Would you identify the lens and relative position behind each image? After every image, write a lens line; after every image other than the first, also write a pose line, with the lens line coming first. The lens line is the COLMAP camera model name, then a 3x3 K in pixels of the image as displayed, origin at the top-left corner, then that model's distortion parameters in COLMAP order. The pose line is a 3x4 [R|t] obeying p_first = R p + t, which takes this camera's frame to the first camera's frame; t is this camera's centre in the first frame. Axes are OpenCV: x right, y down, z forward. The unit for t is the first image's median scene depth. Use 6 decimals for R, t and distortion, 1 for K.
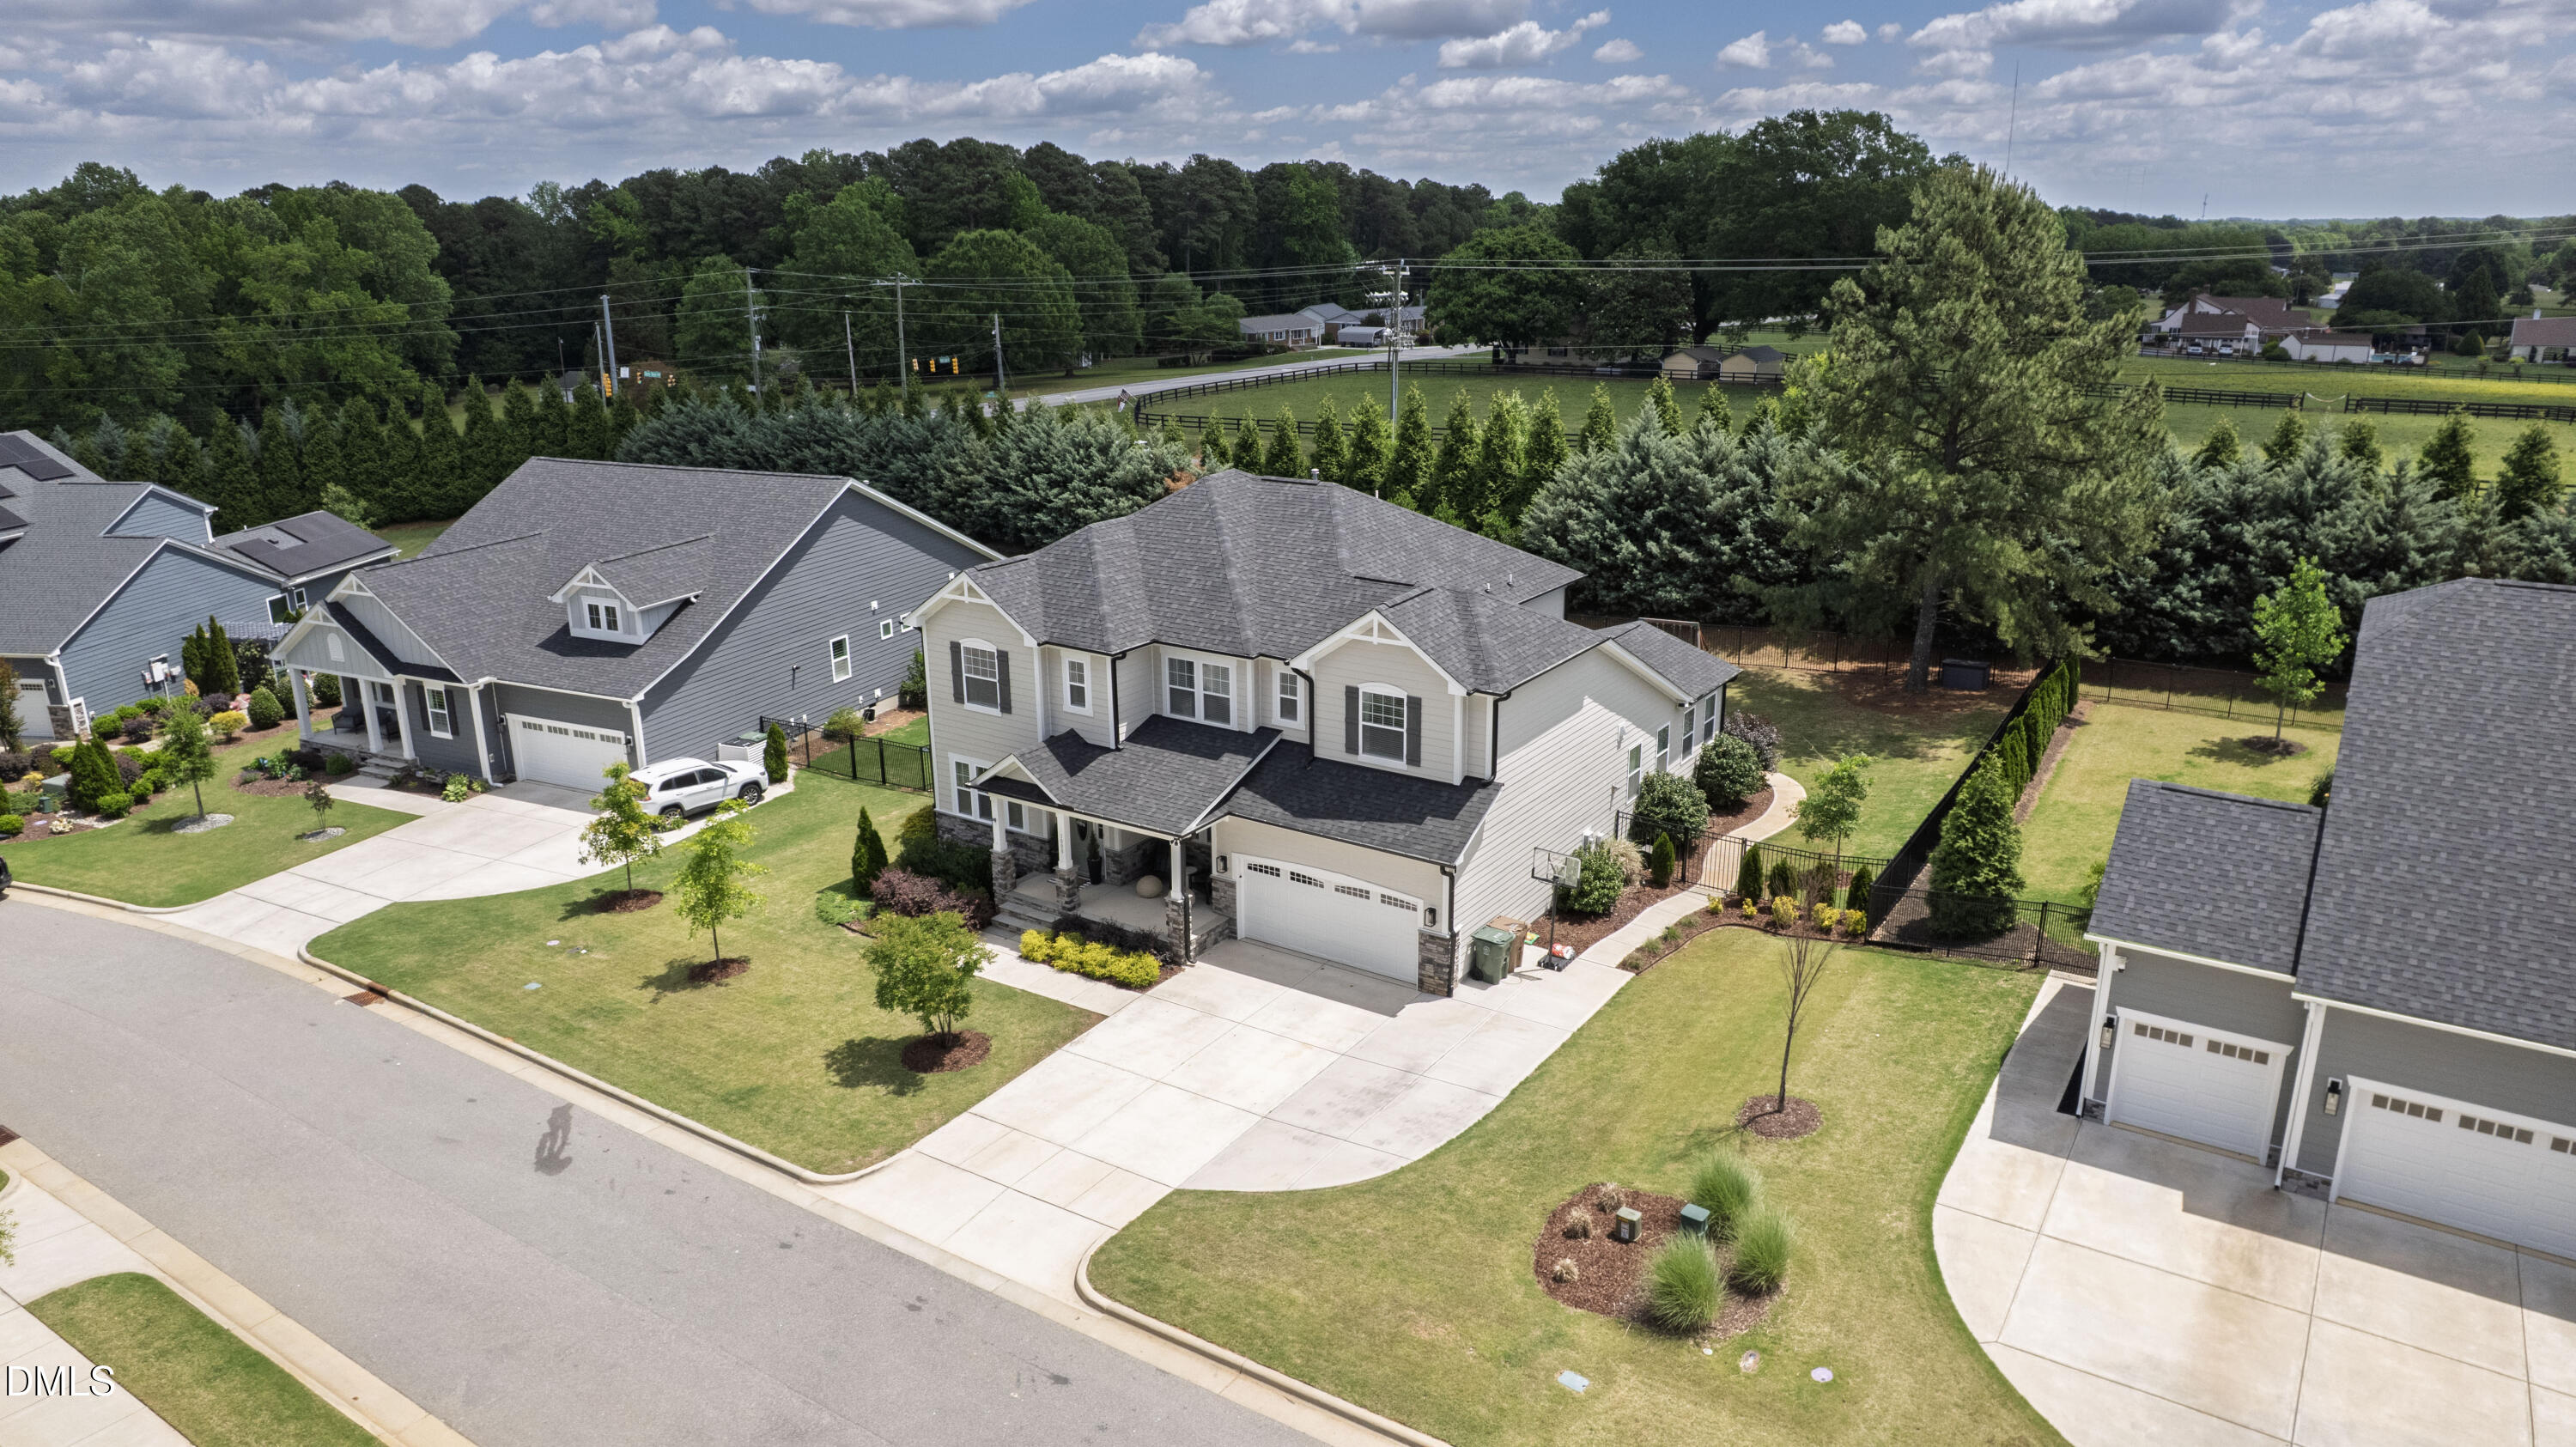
lens RADIAL K [[1643.9, 0, 1289.3], [0, 1643.9, 725.2], [0, 0, 1]] dist [-0.045343, 0.014451]
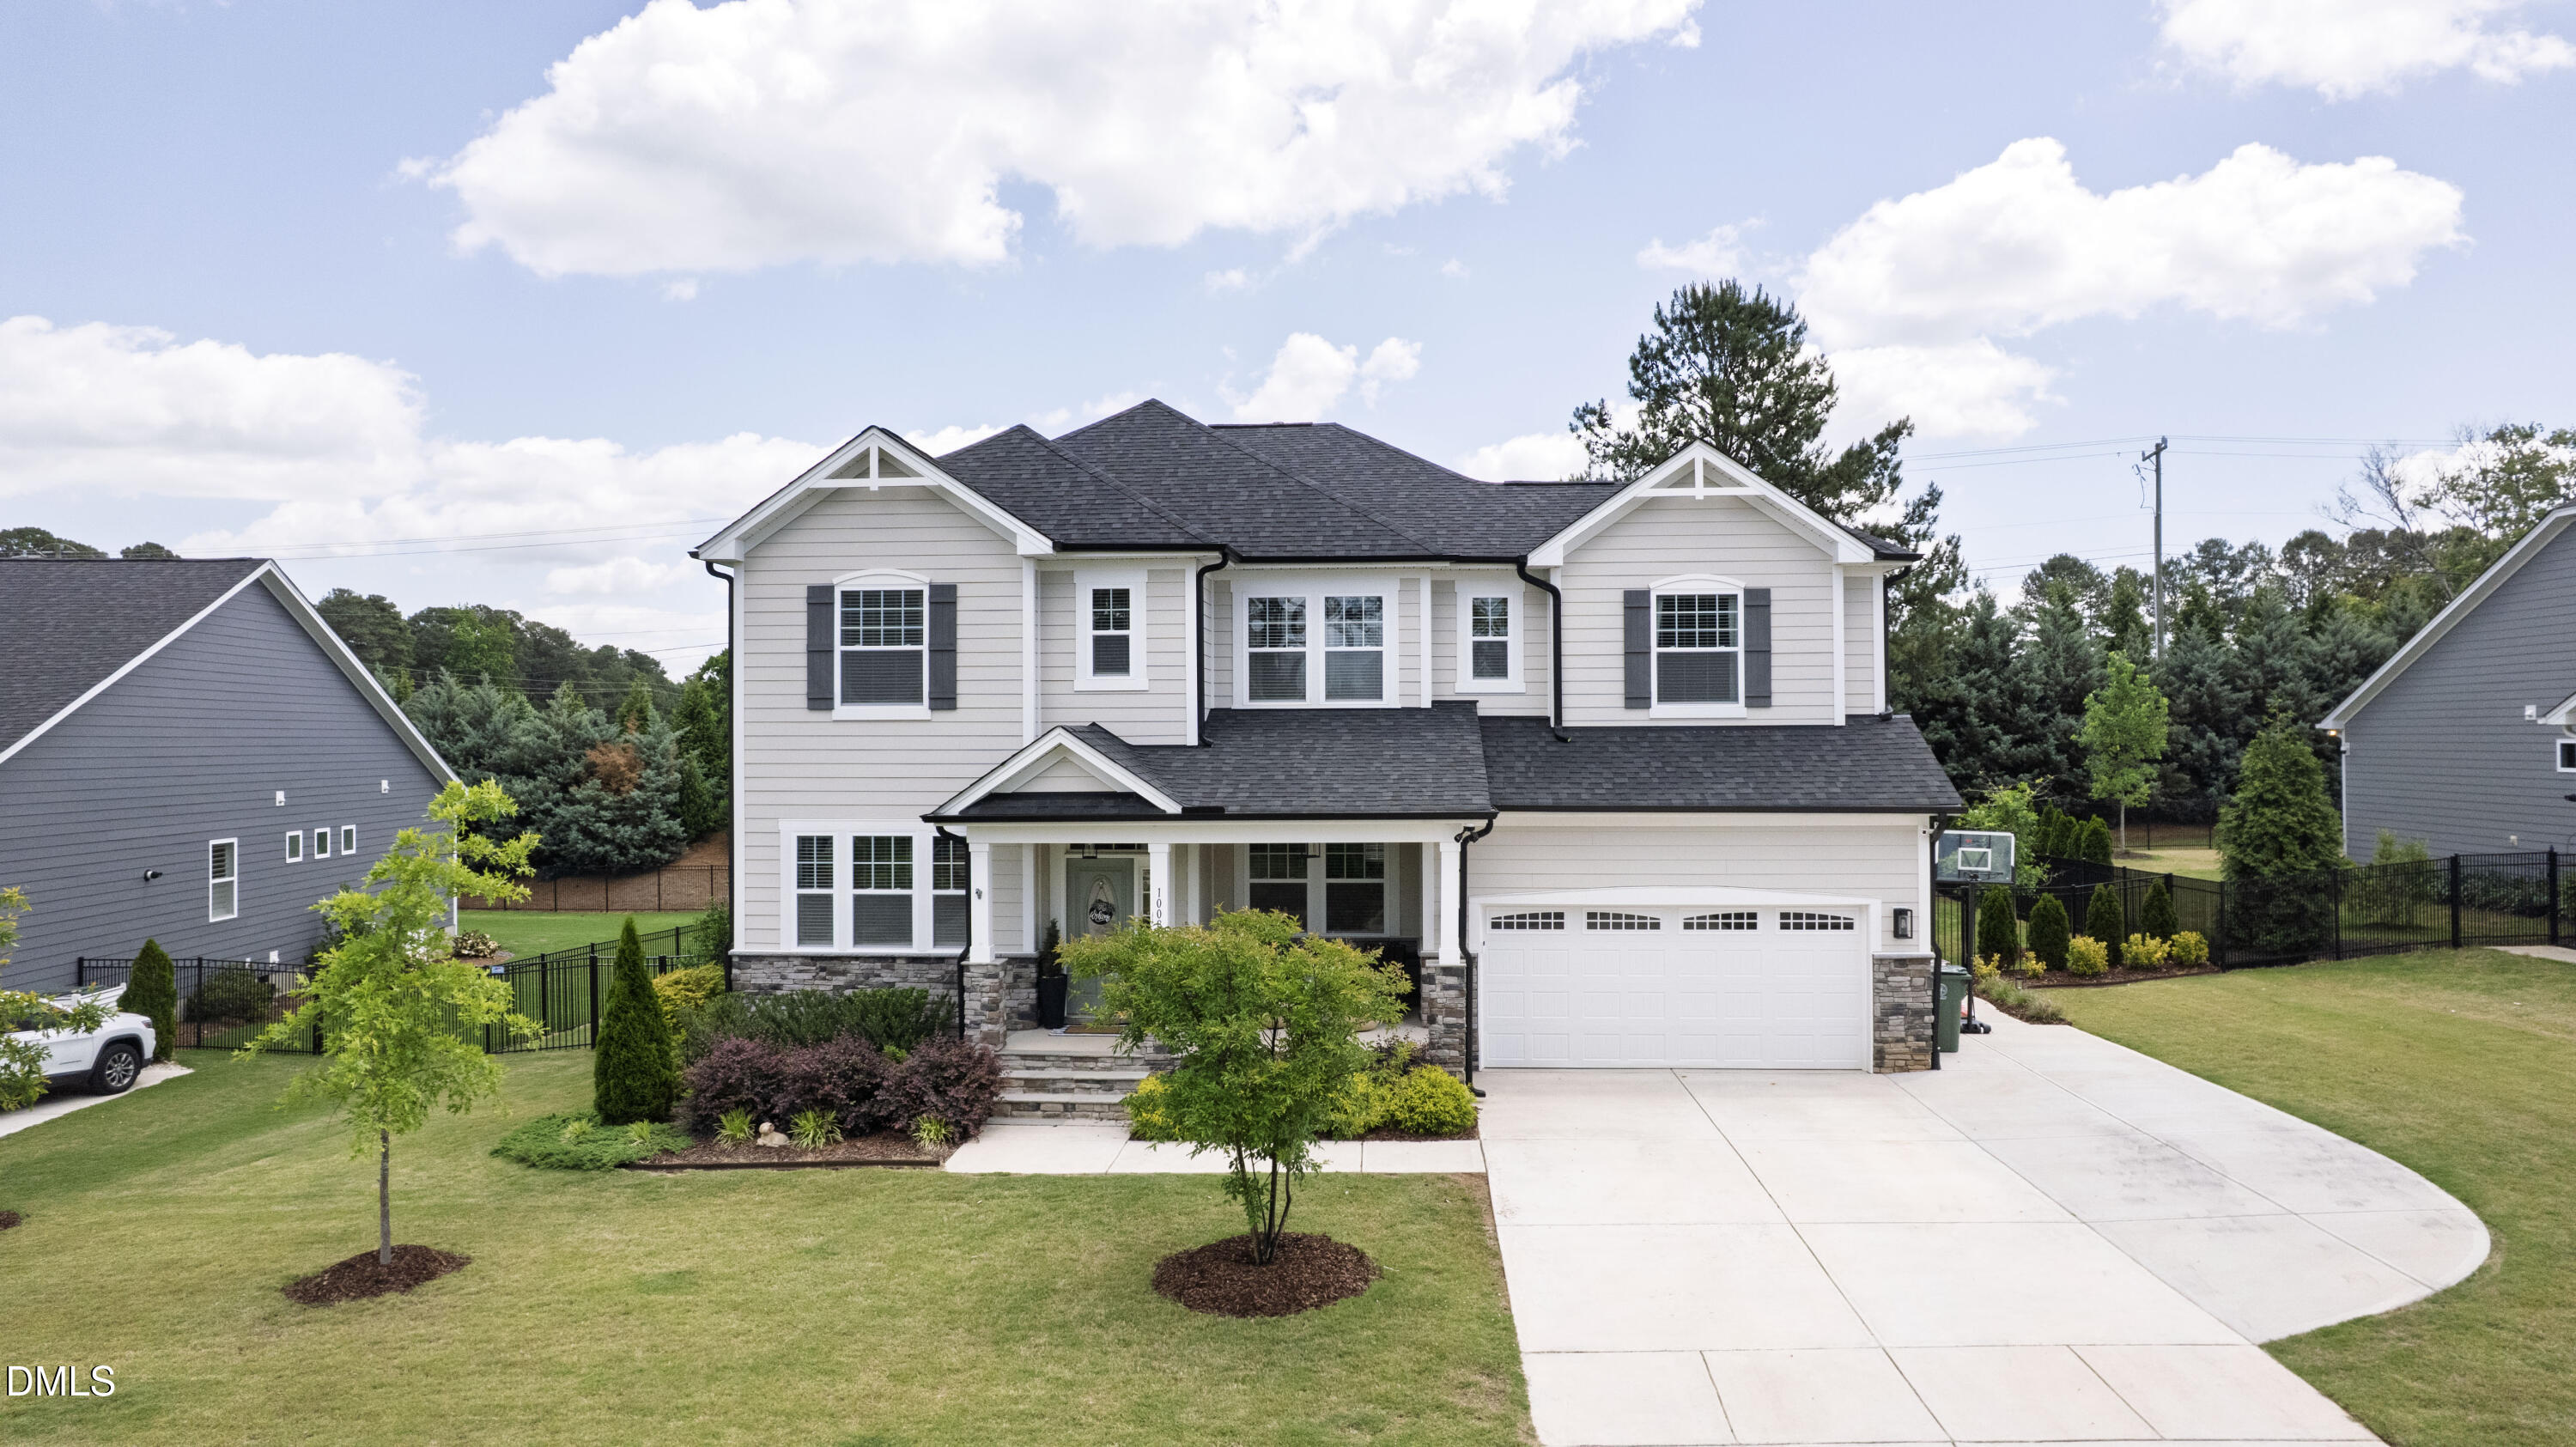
lens RADIAL K [[1643.9, 0, 1293.9], [0, 1643.9, 729.2], [0, 0, 1]] dist [-0.045343, 0.014451]
pose [[0.866334, 0.007410, 0.499410, -0.348453], [0.143993, 0.953731, -0.263938, 0.155862], [-0.478258, 0.300570, 0.825183, 0.551018]]
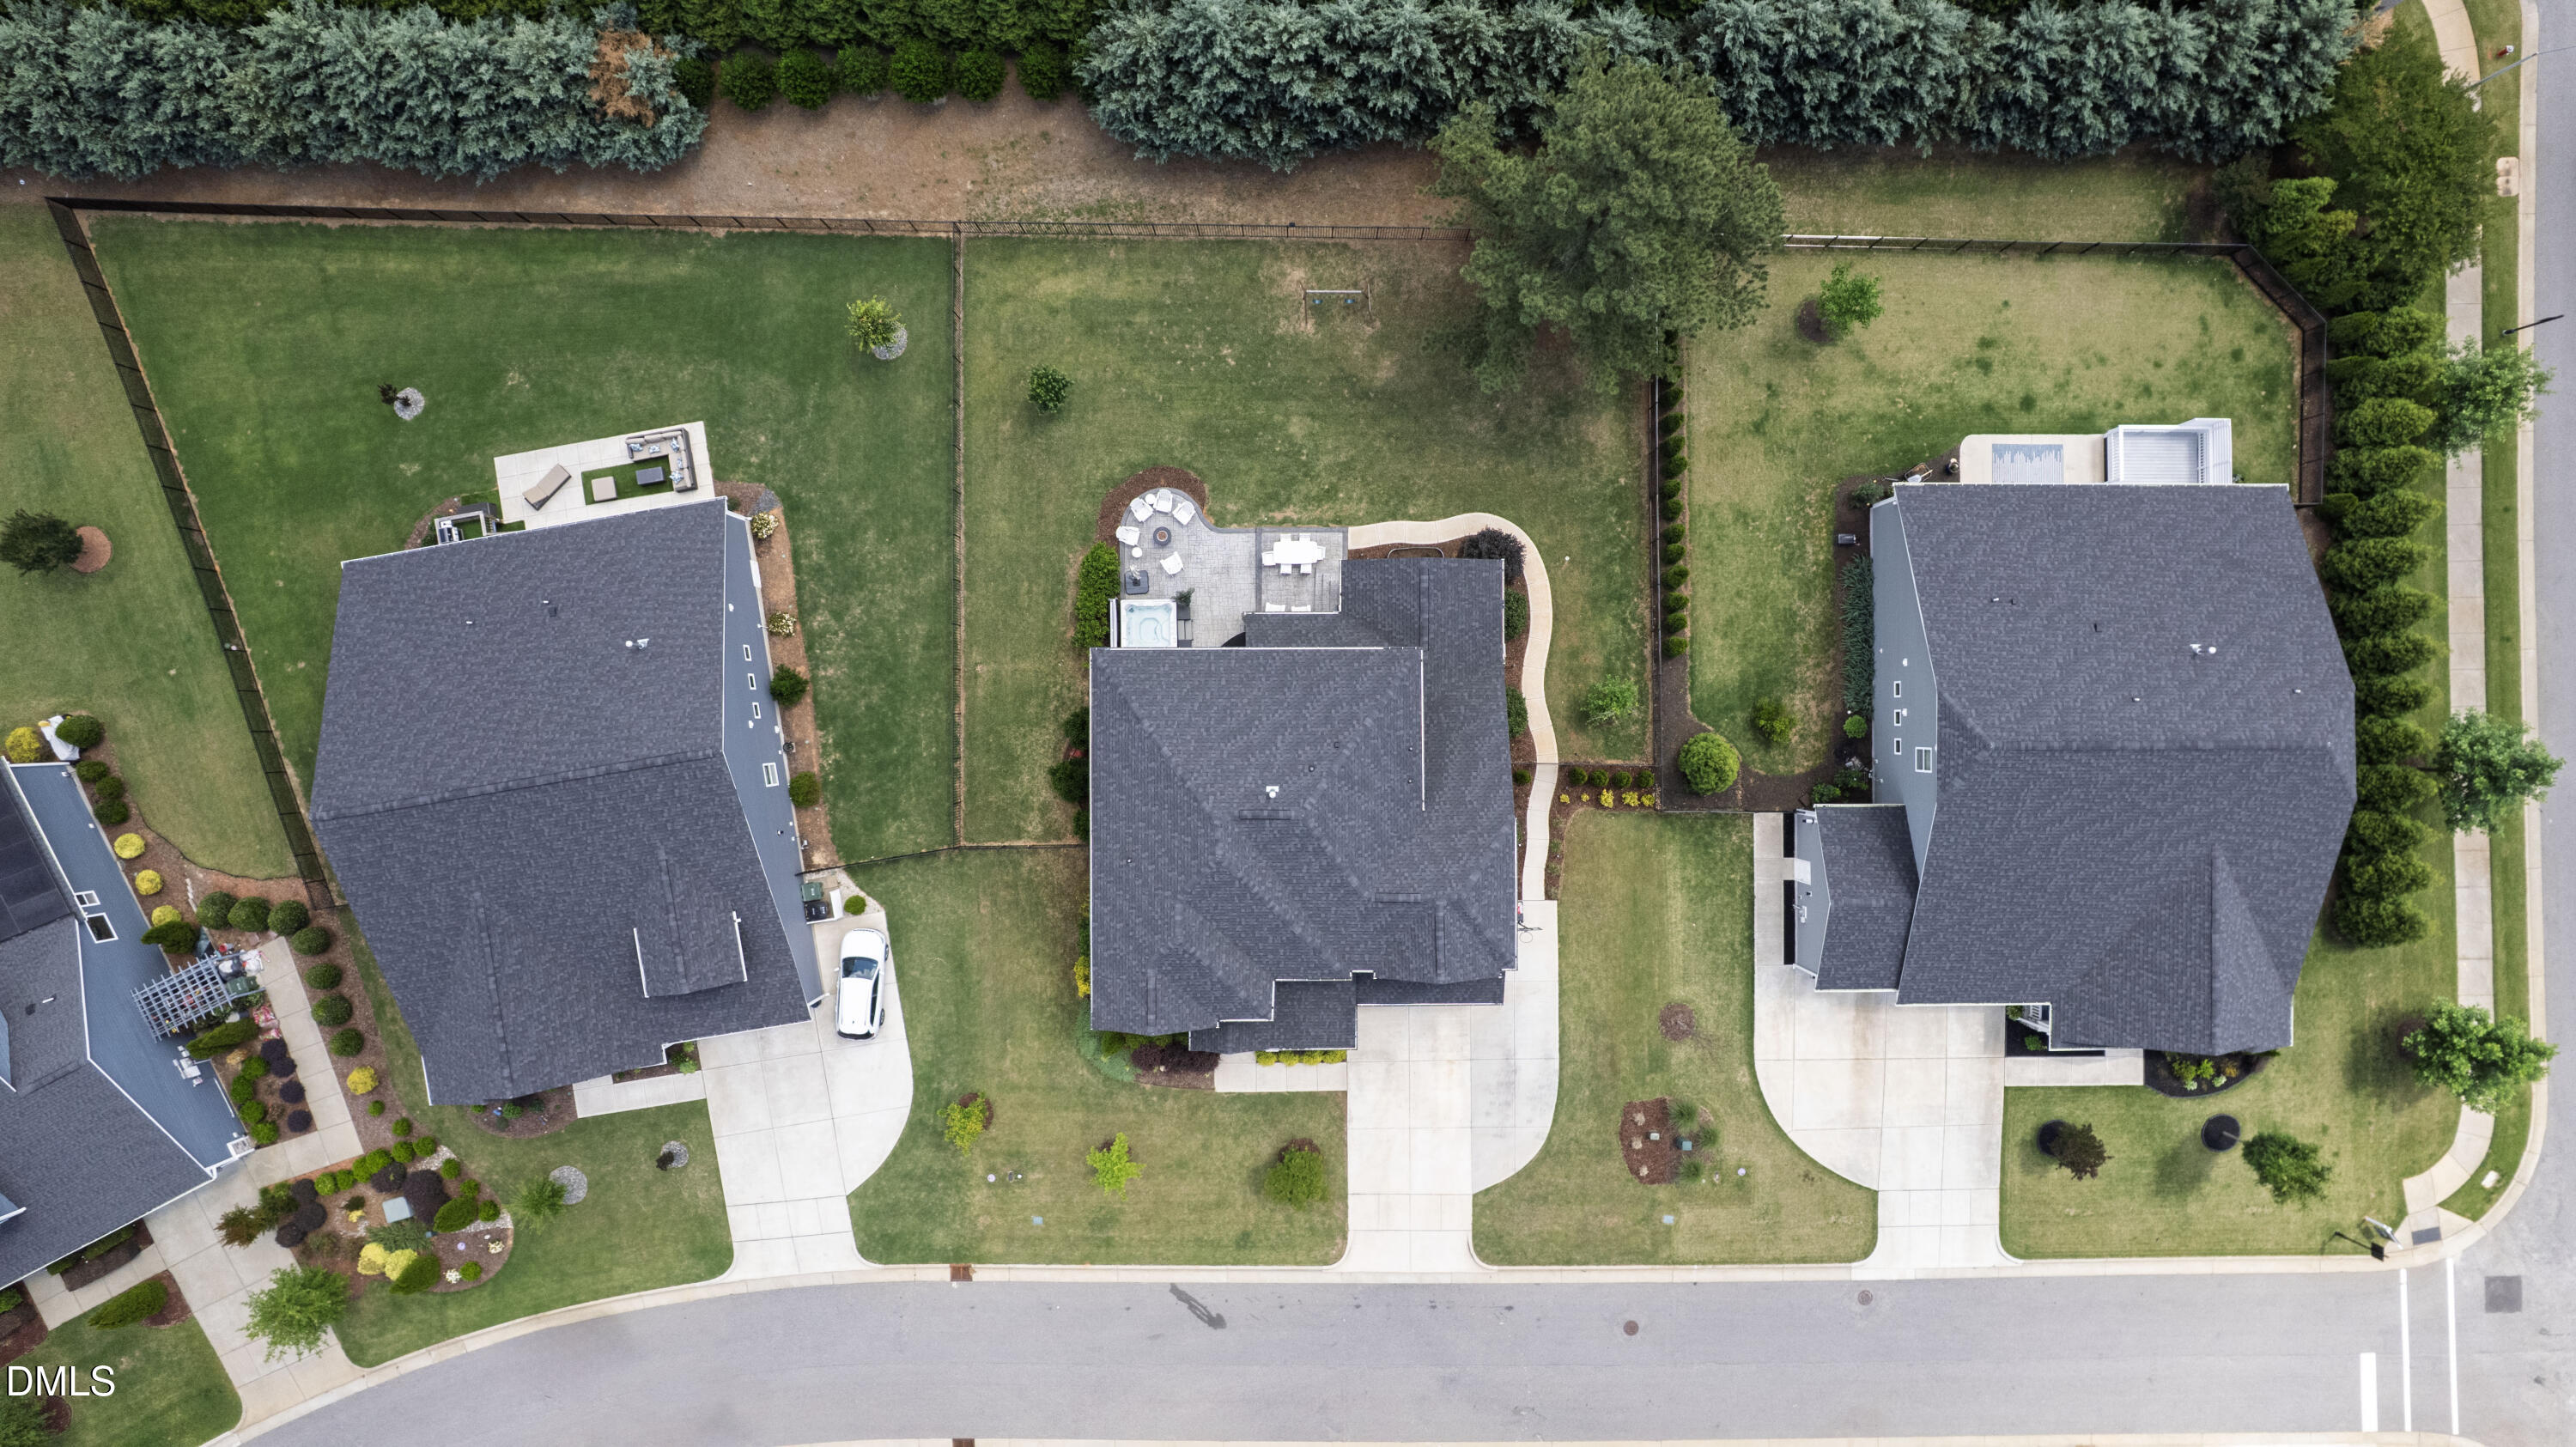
lens RADIAL K [[1643.9, 0, 1285.7], [0, 1643.9, 721.3], [0, 0, 1]] dist [-0.045343, 0.014451]
pose [[0.823912, -0.566530, 0.014555, 0.045172], [0.169128, 0.270317, 0.947800, -1.617200], [-0.540892, -0.778442, 0.318534, 0.688525]]
